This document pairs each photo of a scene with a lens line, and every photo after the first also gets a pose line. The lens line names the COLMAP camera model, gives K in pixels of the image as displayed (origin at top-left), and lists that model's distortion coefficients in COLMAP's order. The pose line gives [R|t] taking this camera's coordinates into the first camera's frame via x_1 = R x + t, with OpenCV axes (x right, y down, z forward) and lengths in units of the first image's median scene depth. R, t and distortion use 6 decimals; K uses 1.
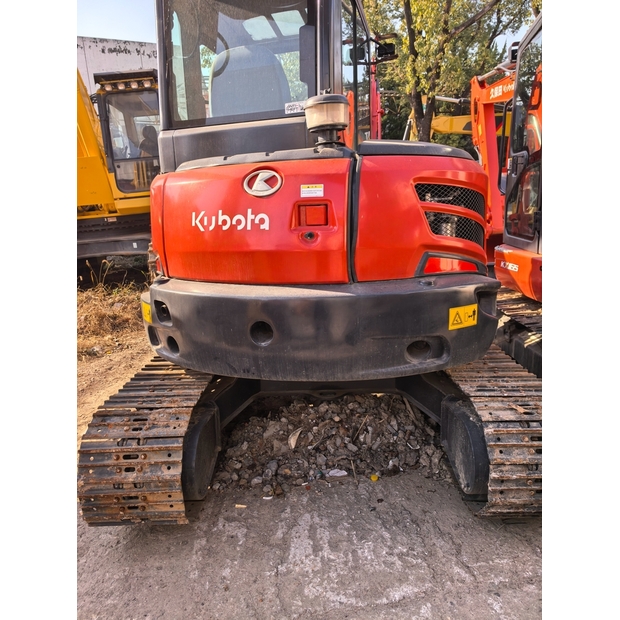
lens RADIAL K [[438.9, 0, 310.0], [0, 438.9, 310.0], [0, 0, 1]] dist [0.072317, -0.087261]
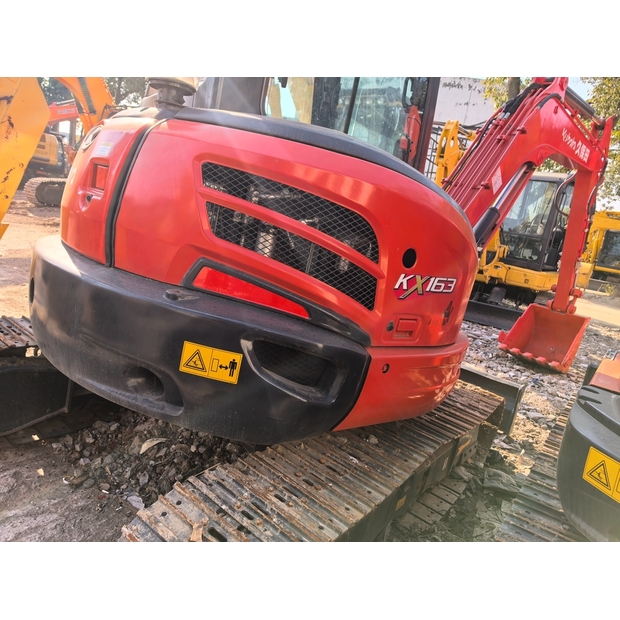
lens RADIAL K [[440.8, 0, 308.6], [0, 440.8, 303.9], [0, 0, 1]] dist [0.069717, -0.087081]
pose [[0.784325, 0.307214, -0.538937, 0.697117], [-0.349204, 0.936693, 0.025746, -0.120811], [0.512728, 0.168005, 0.841952, 0.426440]]
